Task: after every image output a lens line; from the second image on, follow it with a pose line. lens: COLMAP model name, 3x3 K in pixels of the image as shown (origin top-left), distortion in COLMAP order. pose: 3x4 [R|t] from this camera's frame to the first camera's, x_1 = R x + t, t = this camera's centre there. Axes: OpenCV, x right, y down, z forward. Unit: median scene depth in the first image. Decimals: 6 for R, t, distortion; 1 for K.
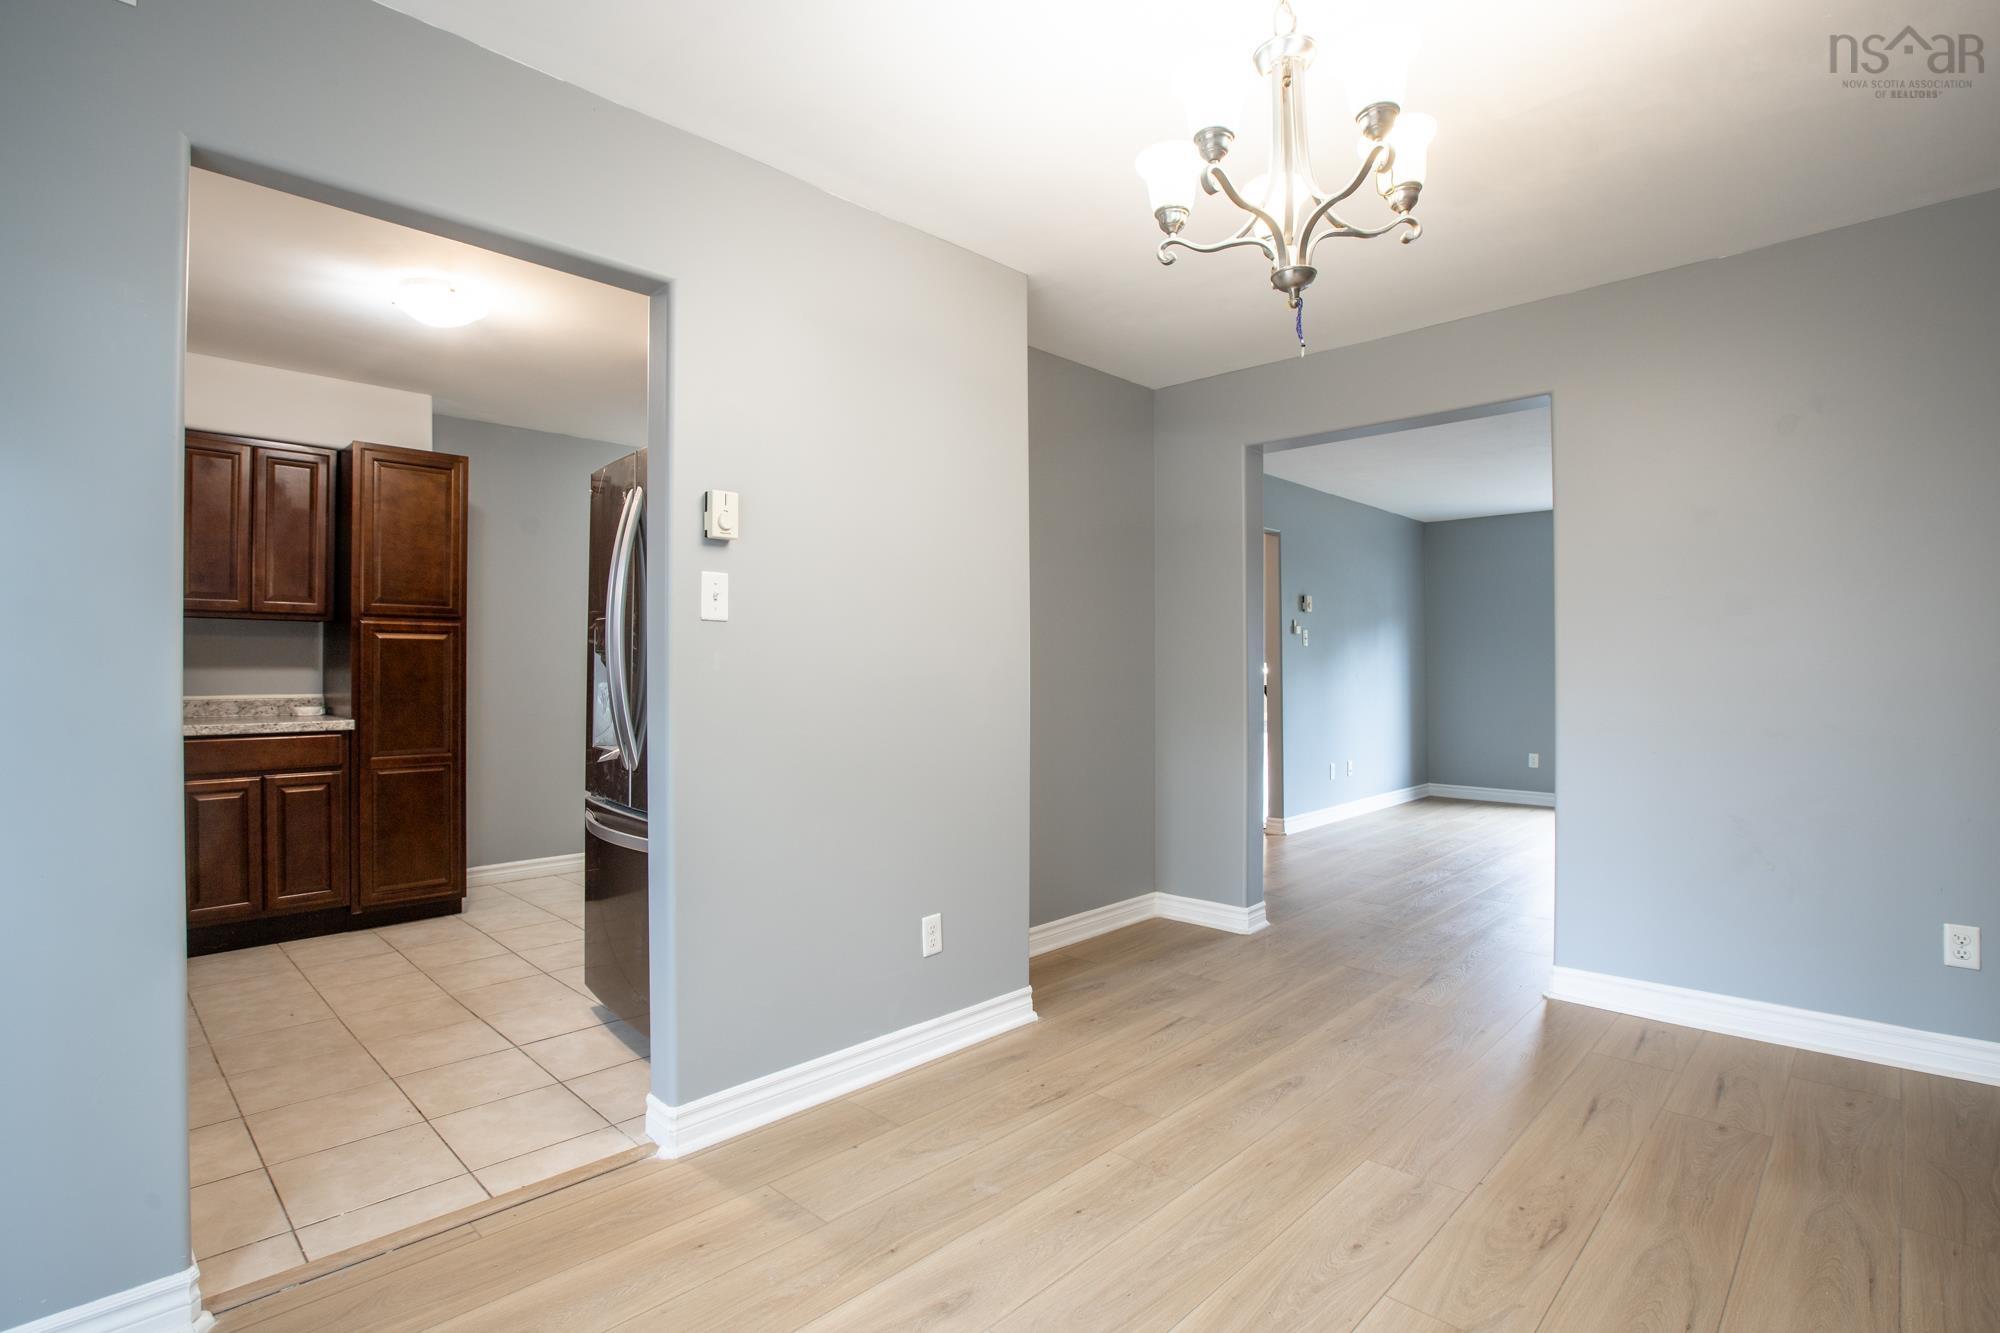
lens RADIAL K [[935.6, 0, 989.3], [0, 935.6, 665.3], [0, 0, 1]] dist [-0.059146, 0.026491]
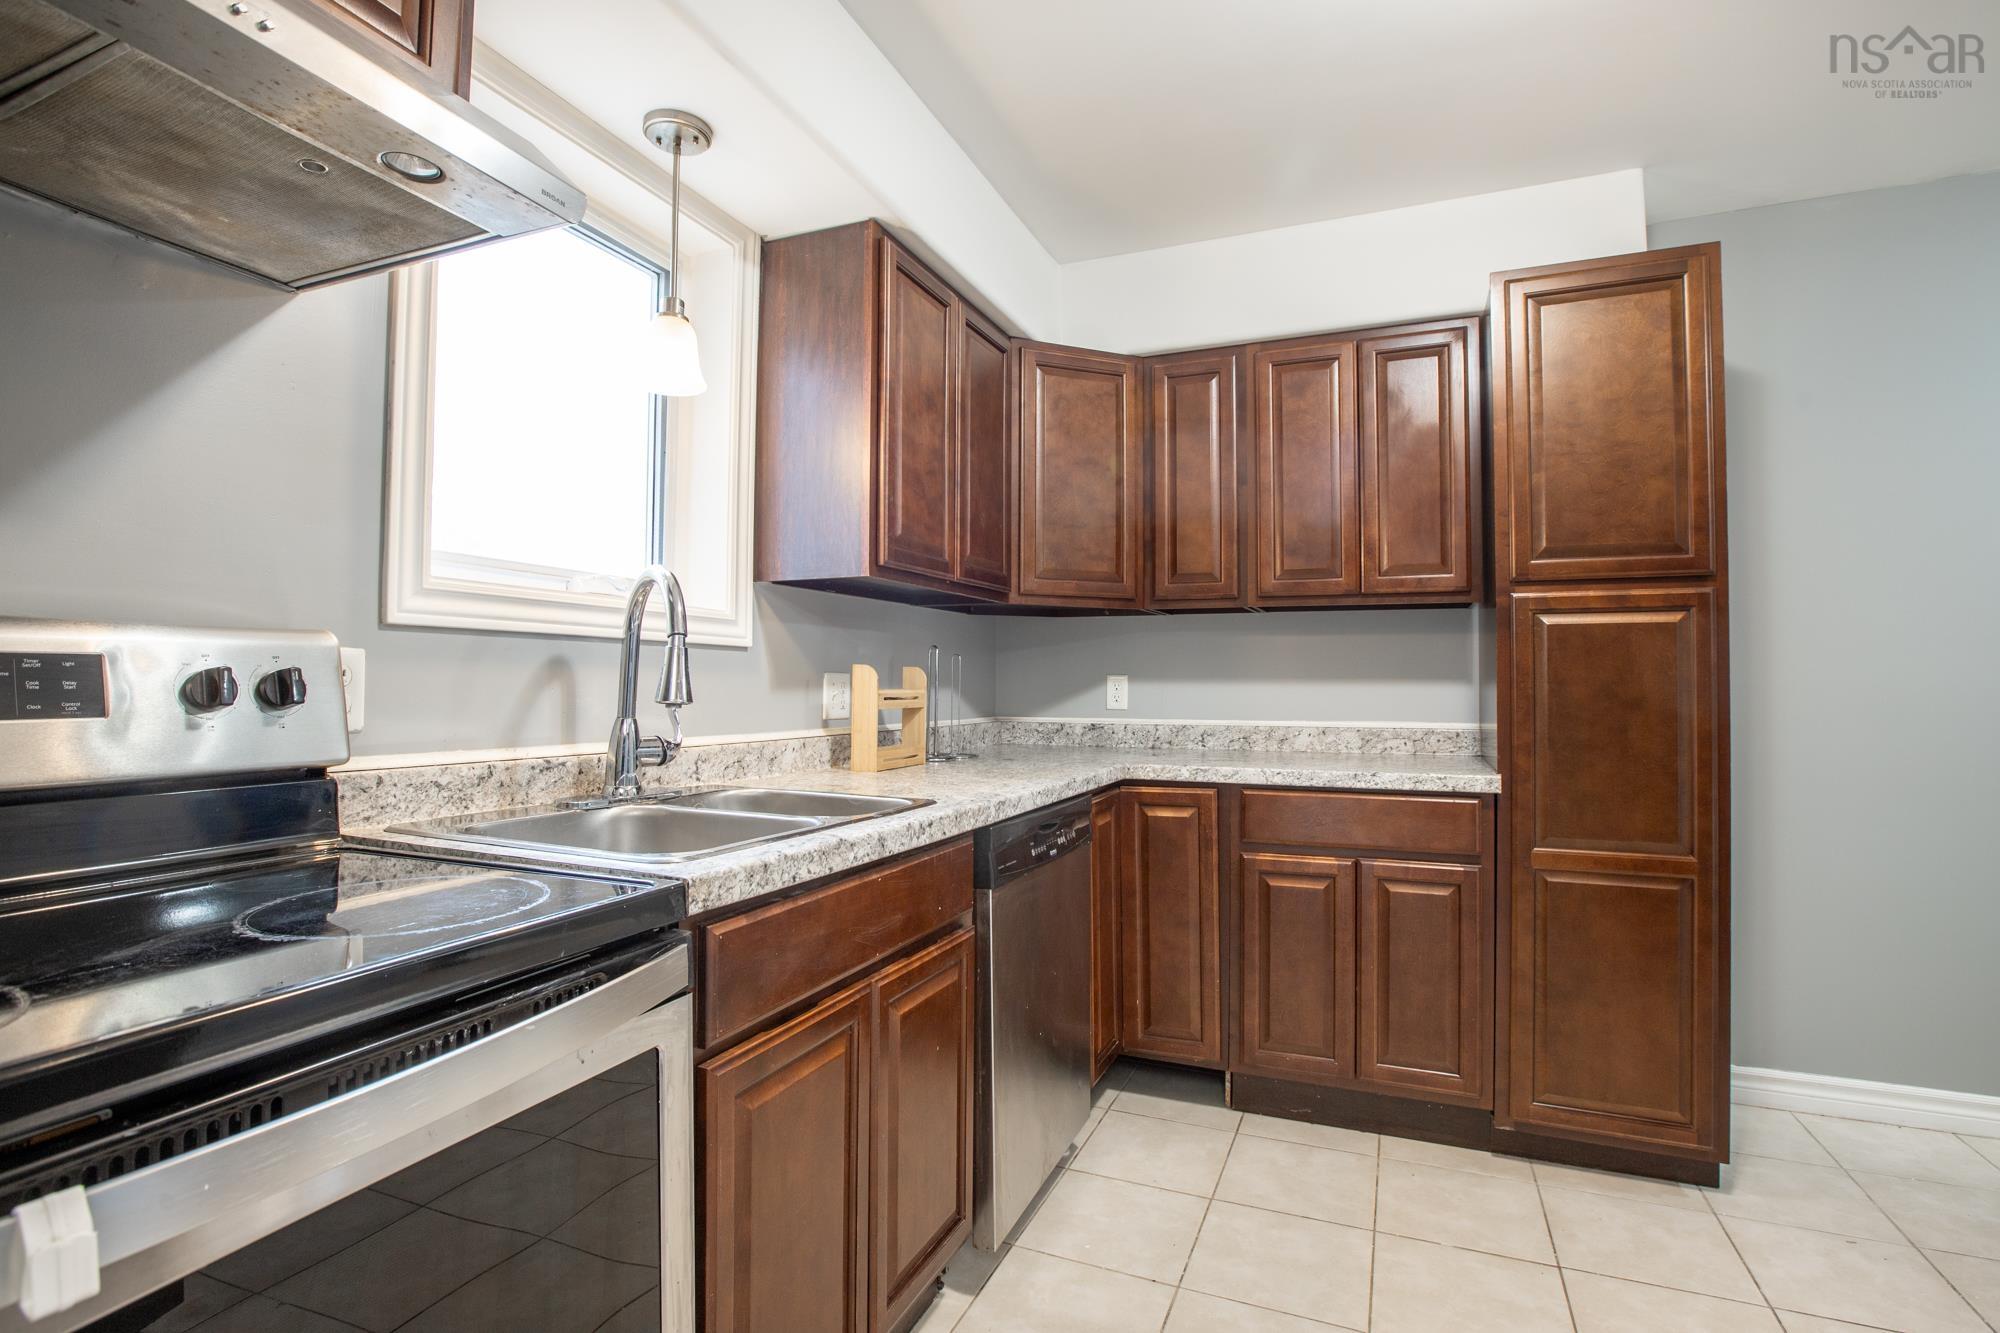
lens RADIAL K [[935.6, 0, 989.3], [0, 935.6, 665.3], [0, 0, 1]] dist [-0.059146, 0.026491]
pose [[0.351686, -0.018907, -0.935927, -0.278576], [-0.000151, 0.999795, -0.020254, 0.004925], [0.936118, 0.007265, 0.351611, 0.505468]]
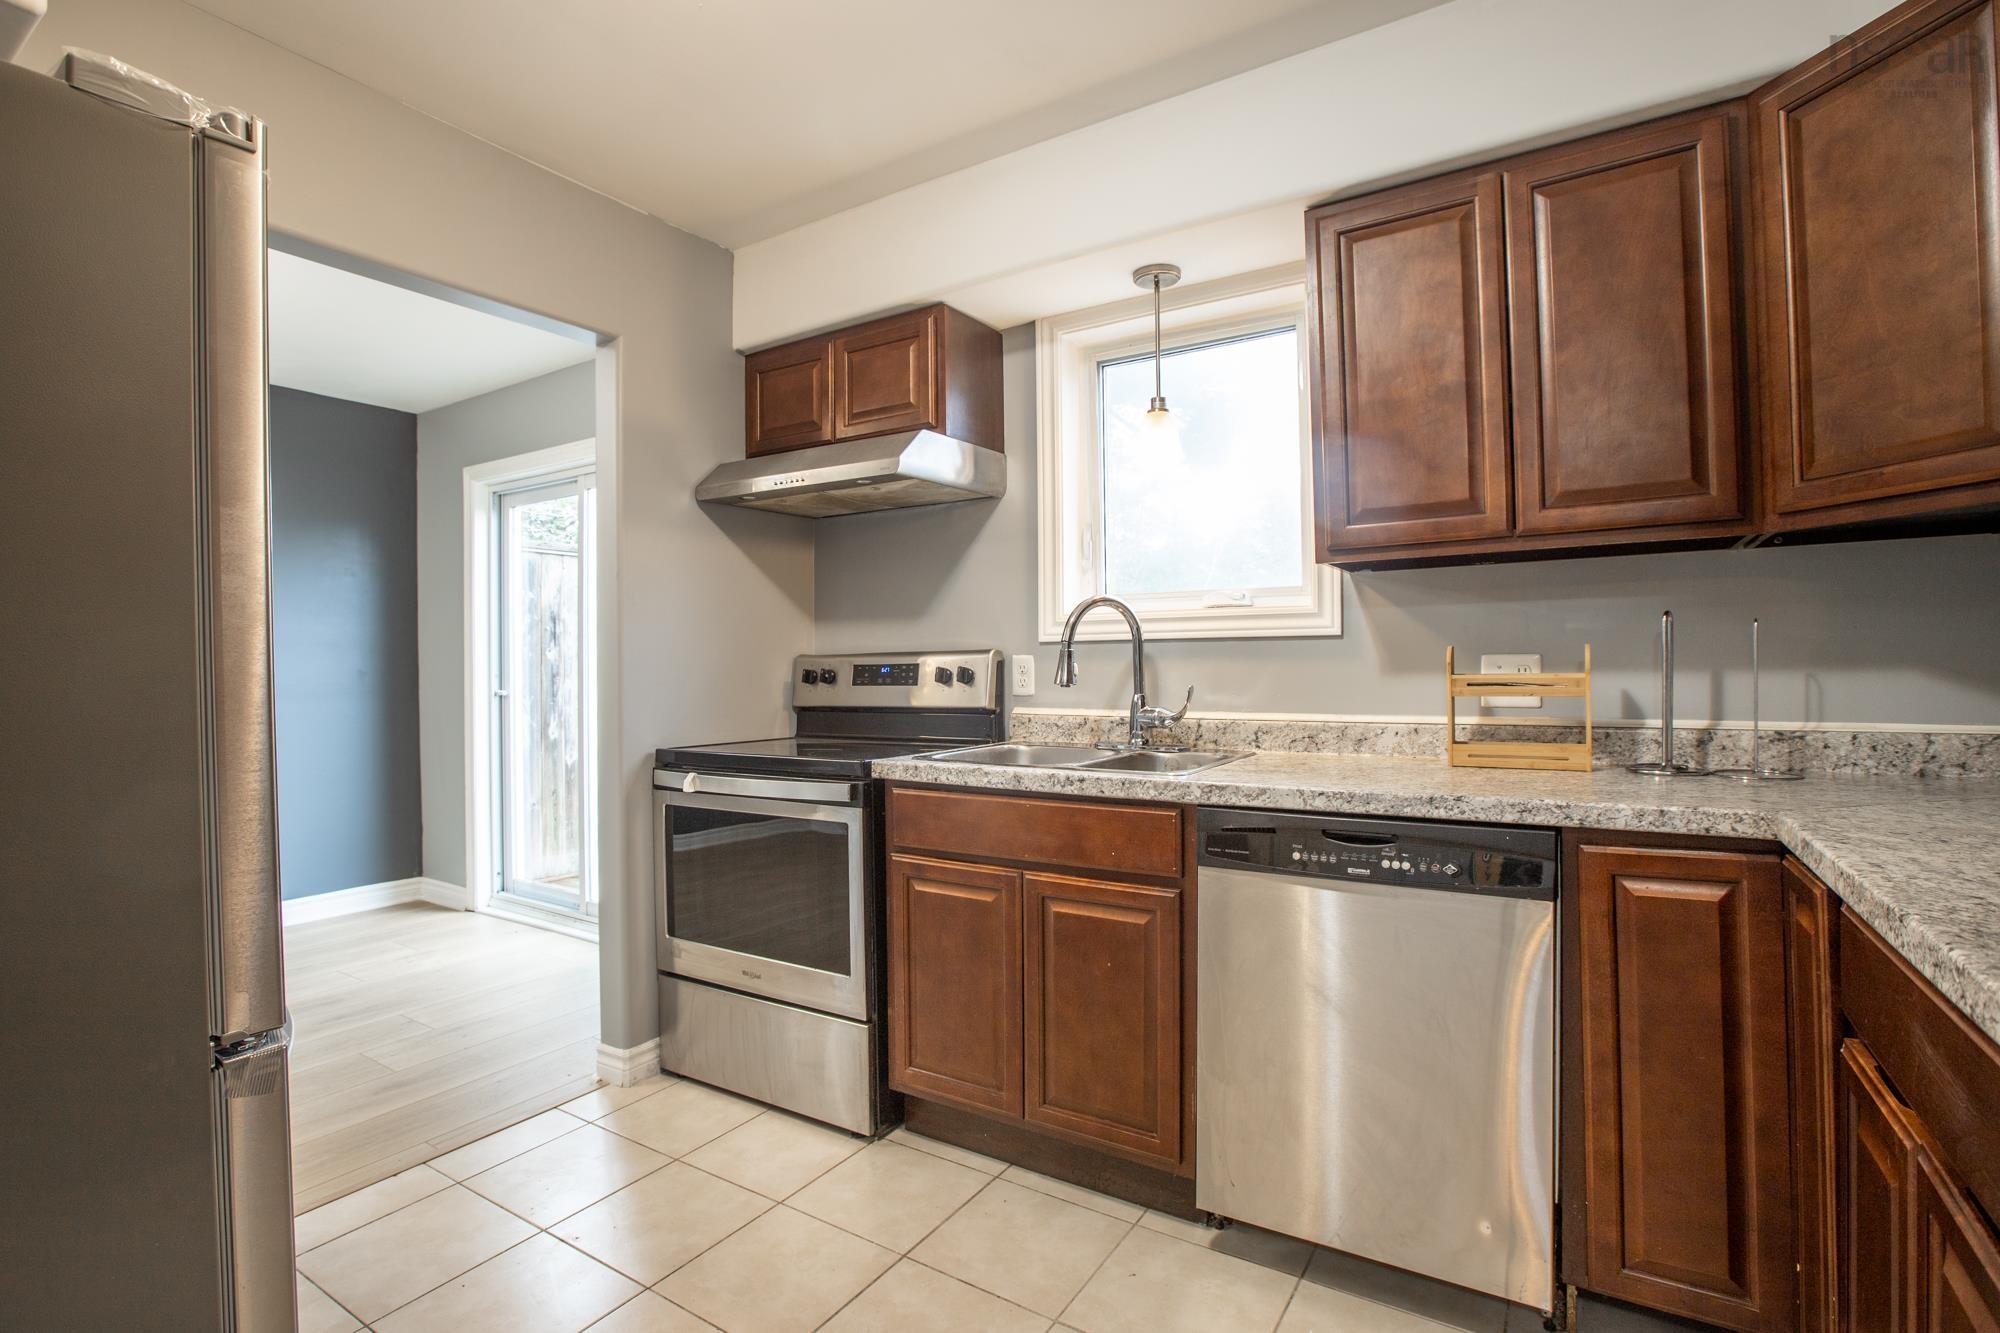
lens RADIAL K [[935.6, 0, 989.3], [0, 935.6, 665.3], [0, 0, 1]] dist [-0.059146, 0.026491]
pose [[-0.978280, 0.011021, -0.206992, -0.609522], [0.012786, 0.999892, -0.007188, 0.003681], [0.206891, -0.009678, -0.978316, 1.400879]]
